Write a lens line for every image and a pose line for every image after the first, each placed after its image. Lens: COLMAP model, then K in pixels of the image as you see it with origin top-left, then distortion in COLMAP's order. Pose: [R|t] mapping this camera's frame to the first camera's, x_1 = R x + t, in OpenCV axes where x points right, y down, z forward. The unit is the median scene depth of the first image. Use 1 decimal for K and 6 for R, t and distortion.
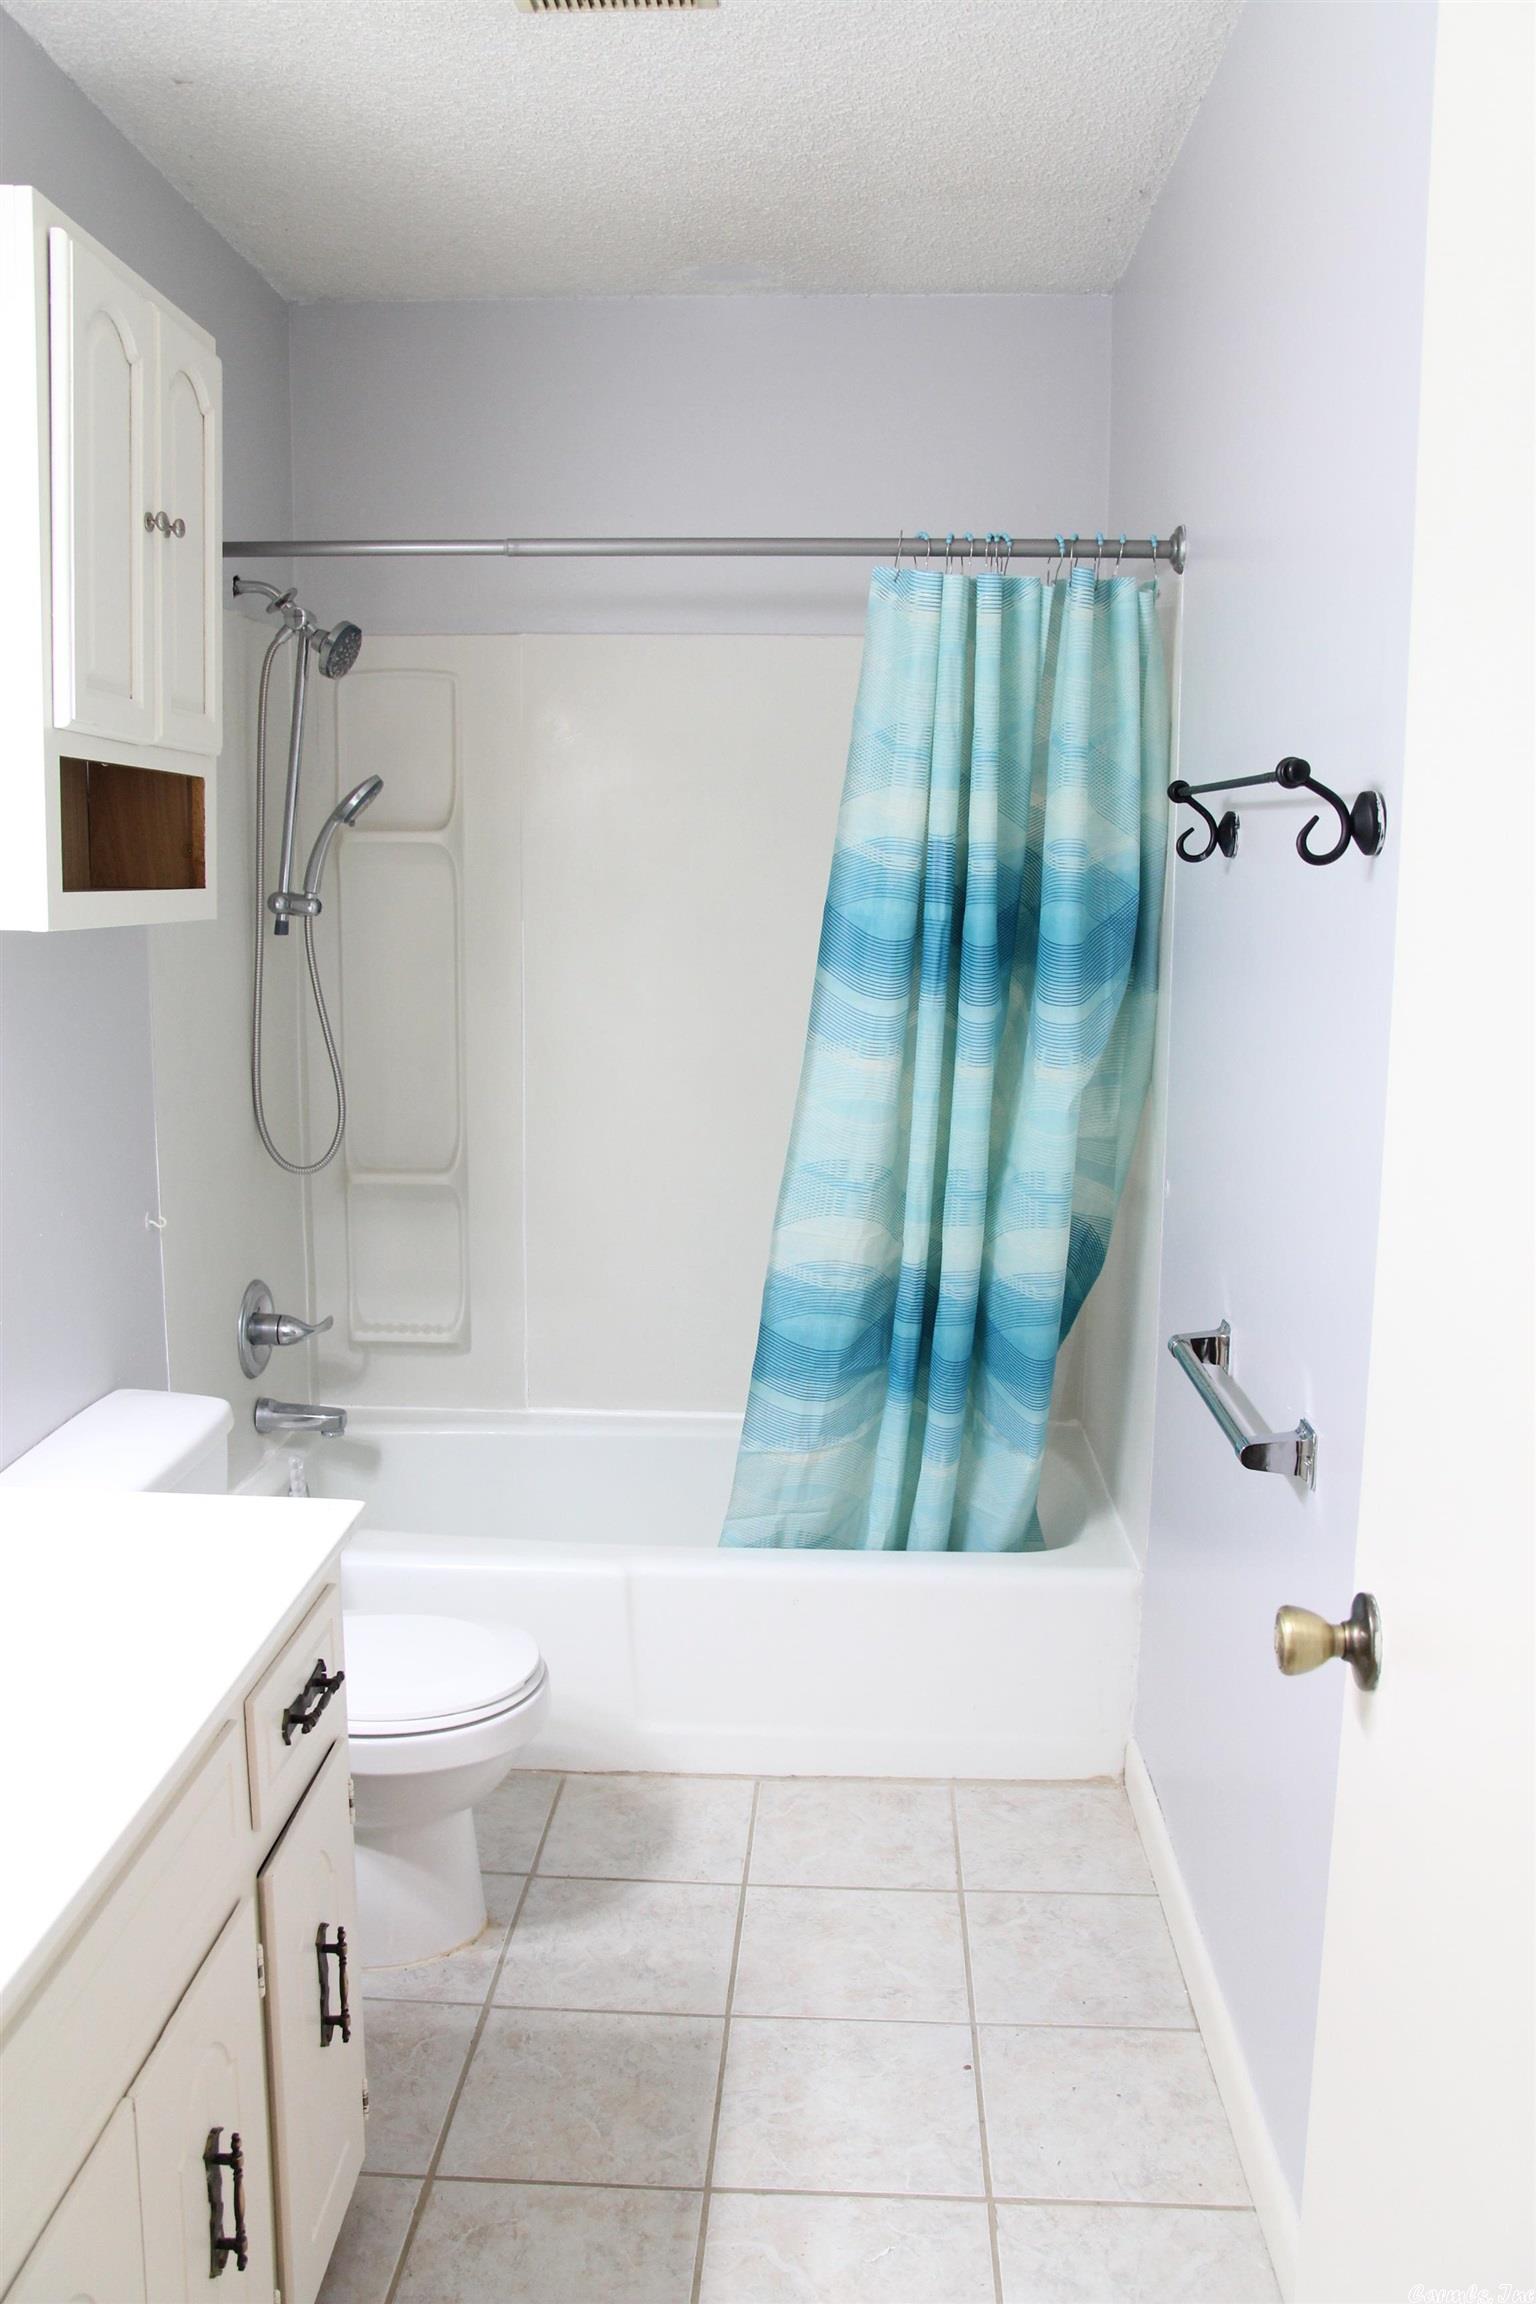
lens RADIAL K [[1806.6, 0, 765.4], [0, 1806.6, 1160.4], [0, 0, 1]] dist [-0.126564, 0.106338]
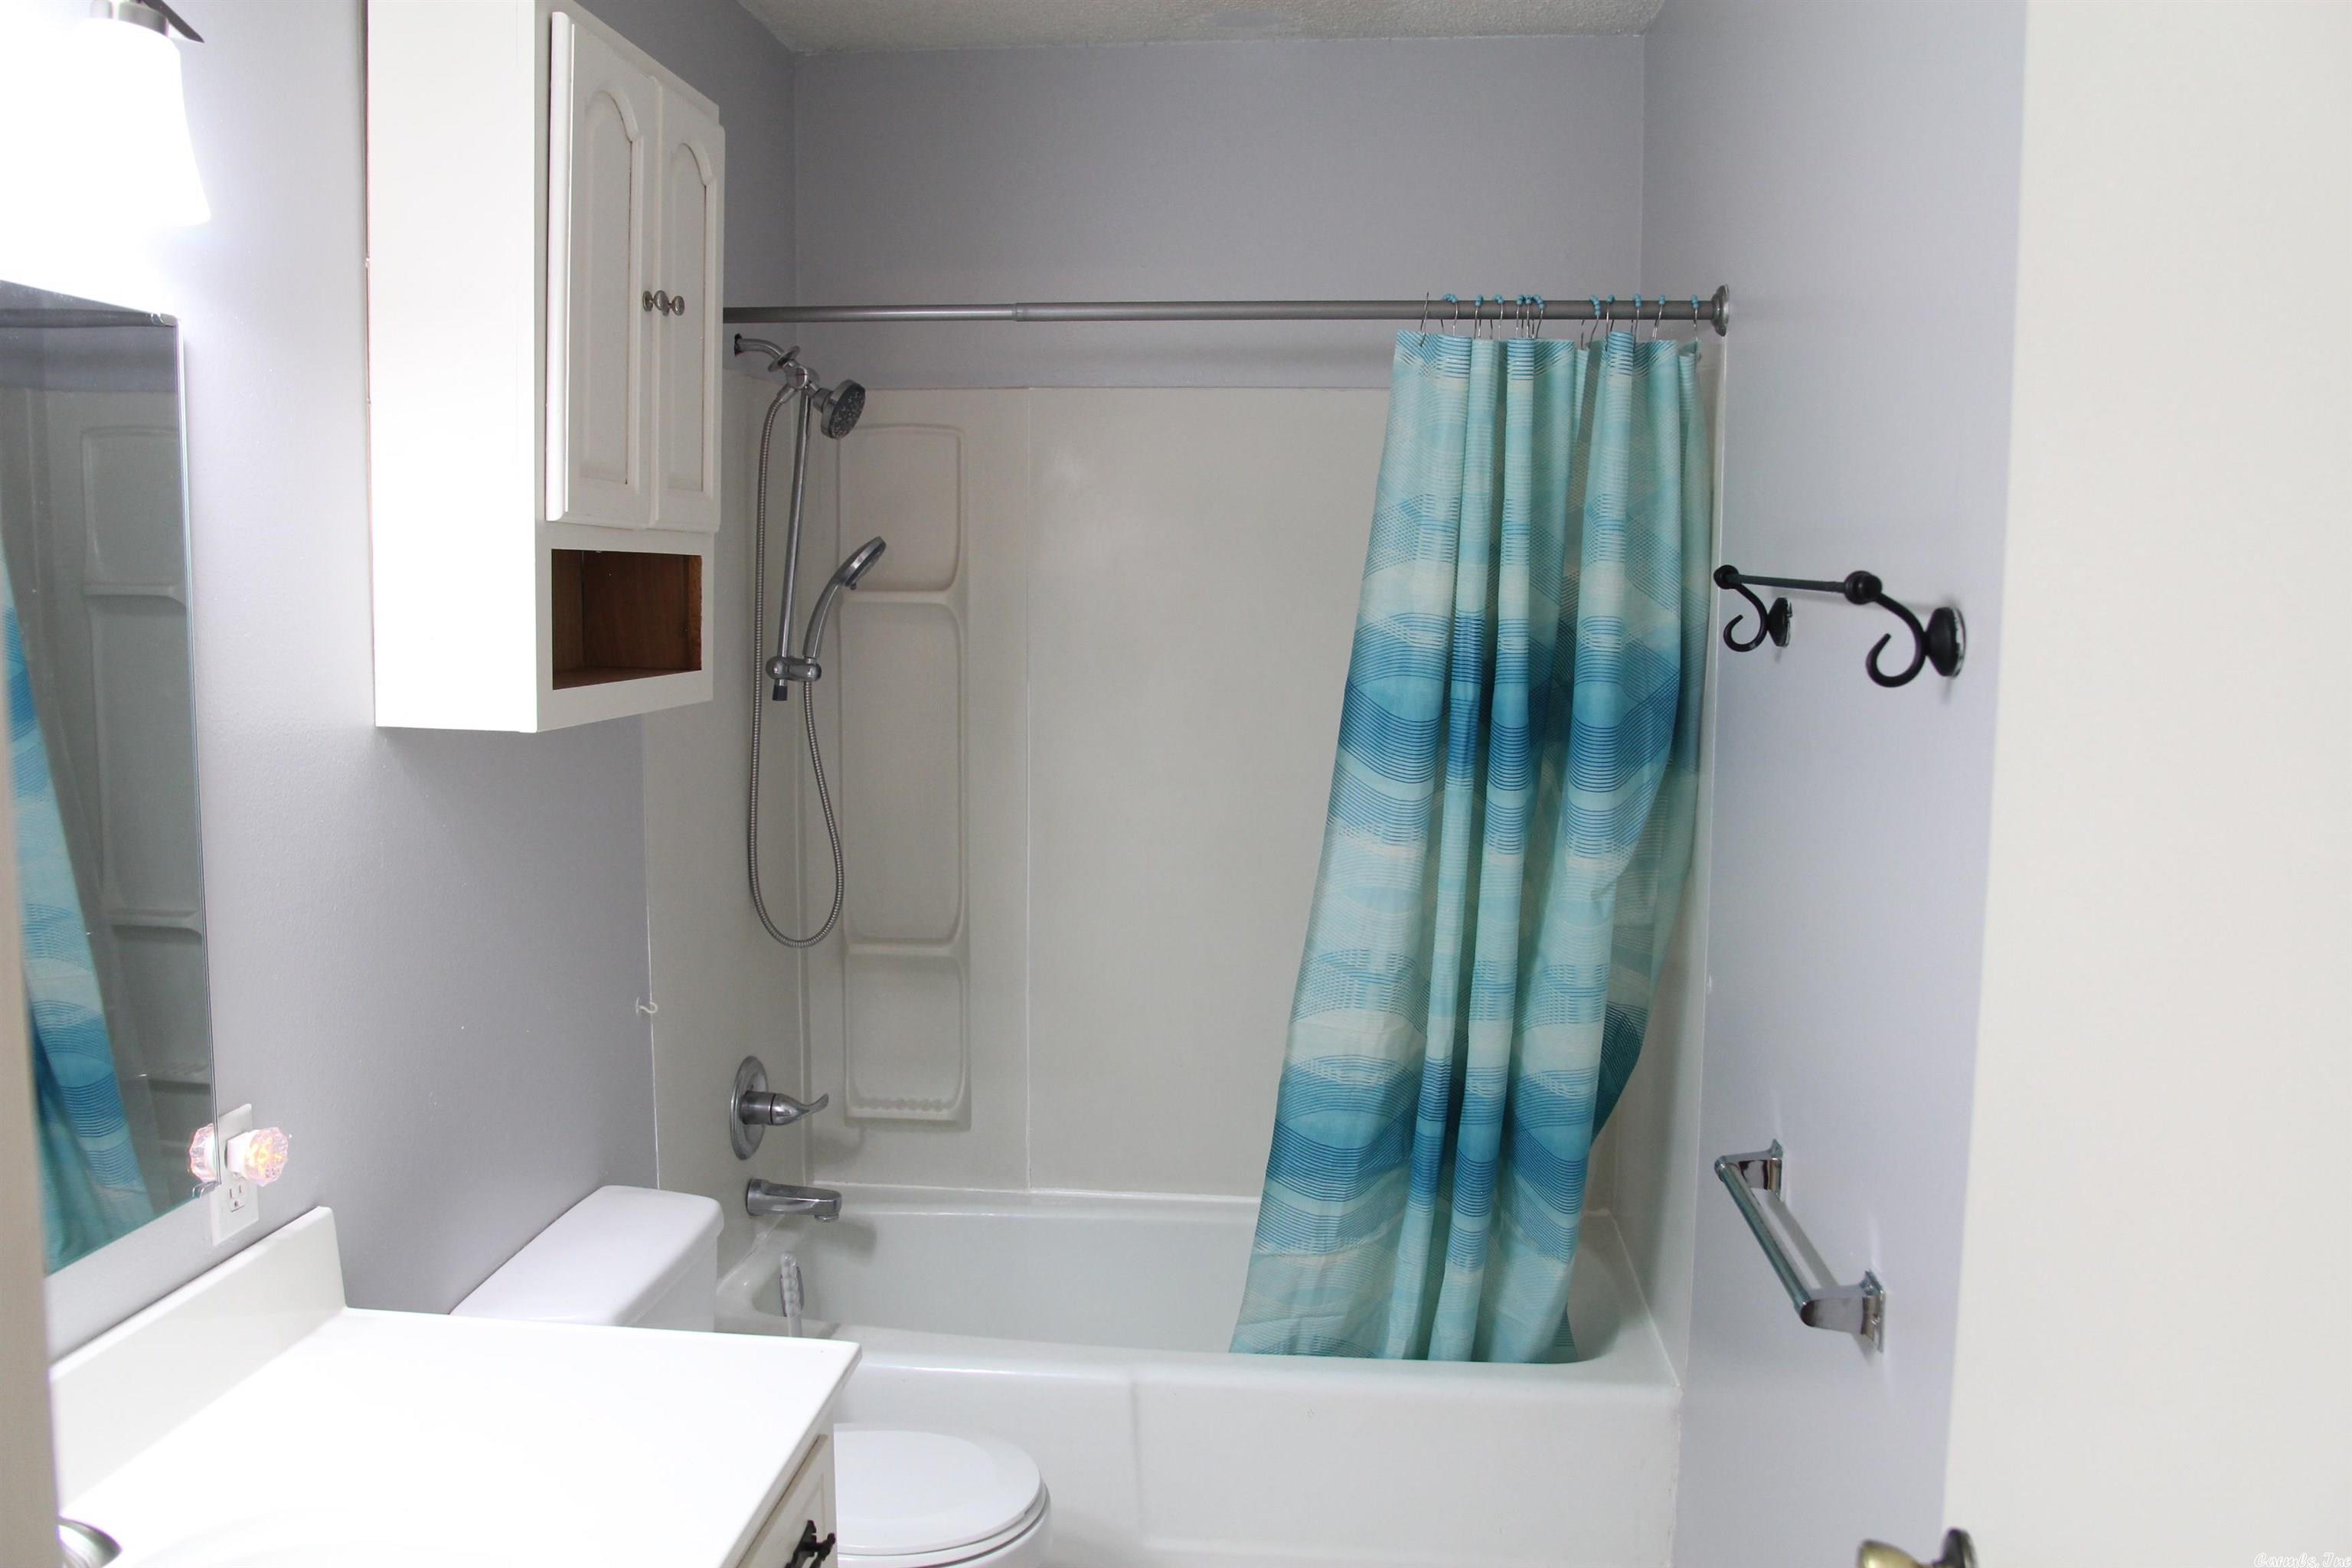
lens RADIAL K [[1844.3, 0, 1169.5], [0, 1844.3, 794.0], [0, 0, 1]] dist [-0.126564, 0.106338]
pose [[0.998496, 0.004703, -0.054620, -0.007018], [-0.006991, 0.999103, -0.041765, -0.043134], [0.054375, 0.042084, 0.997633, 0.028740]]
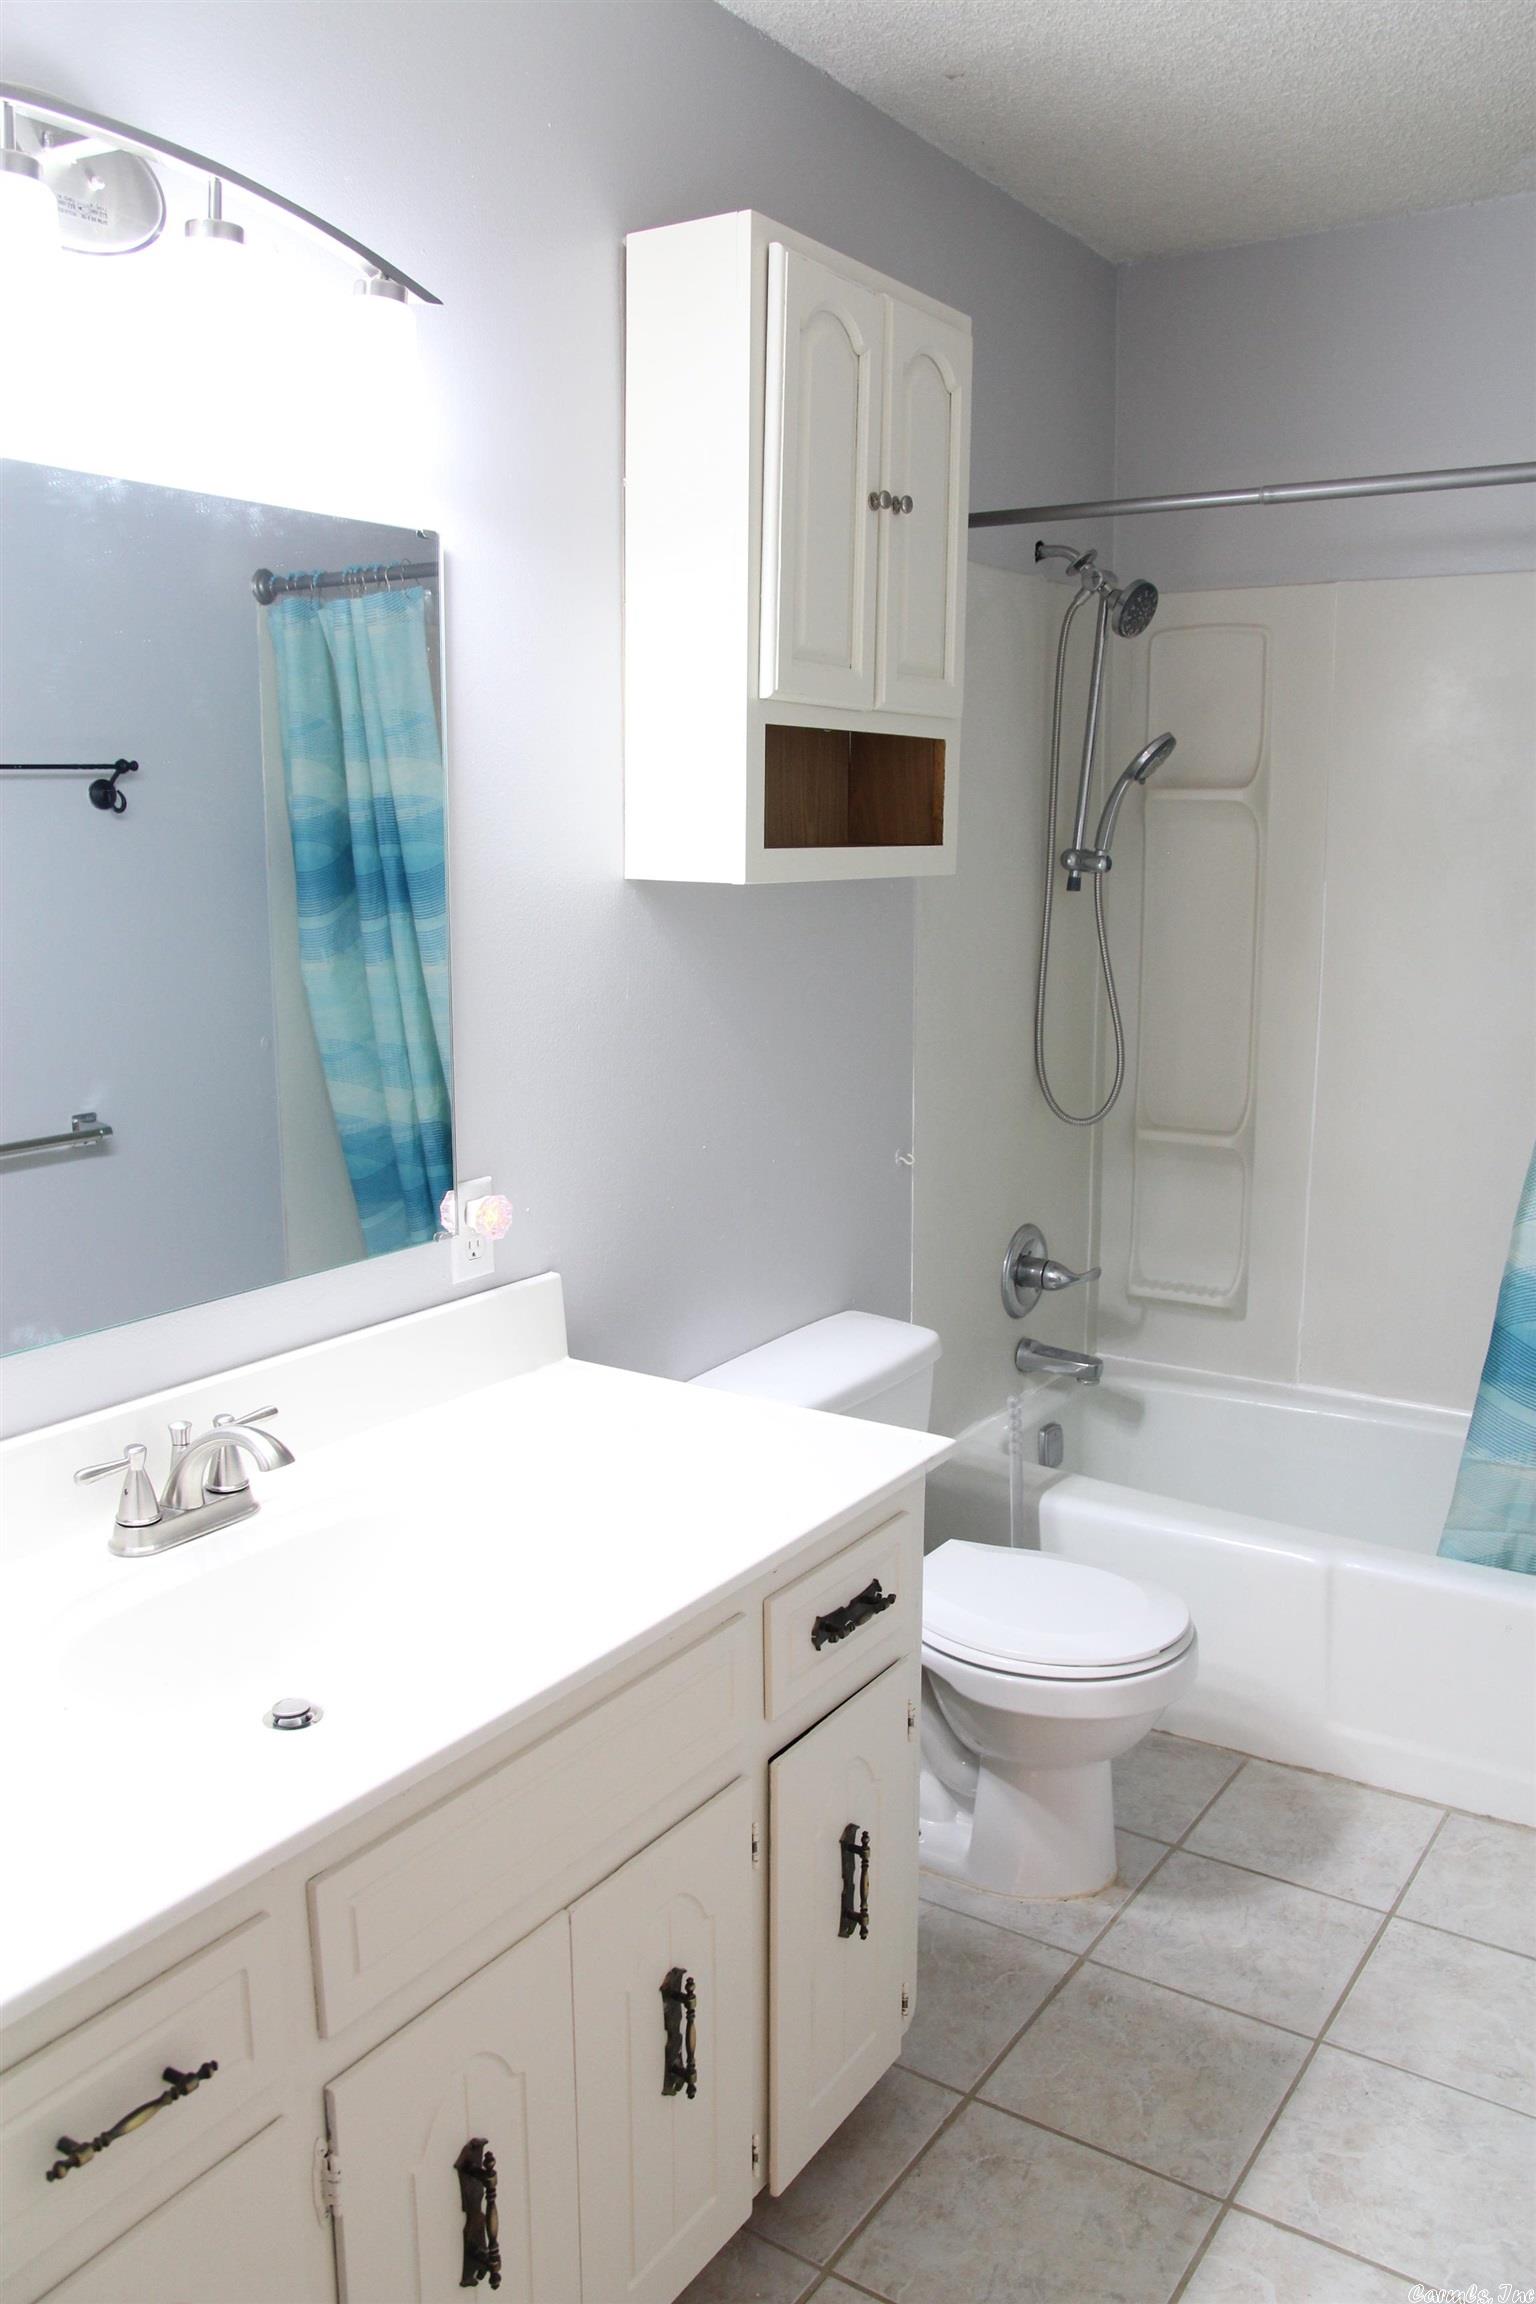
lens RADIAL K [[1806.6, 0, 784.2], [0, 1806.6, 1161.5], [0, 0, 1]] dist [-0.126564, 0.106338]
pose [[0.856085, 0.083642, -0.510022, 0.151401], [-0.070977, 0.996494, 0.044287, -0.006707], [0.511938, -0.001713, 0.859021, 0.038577]]
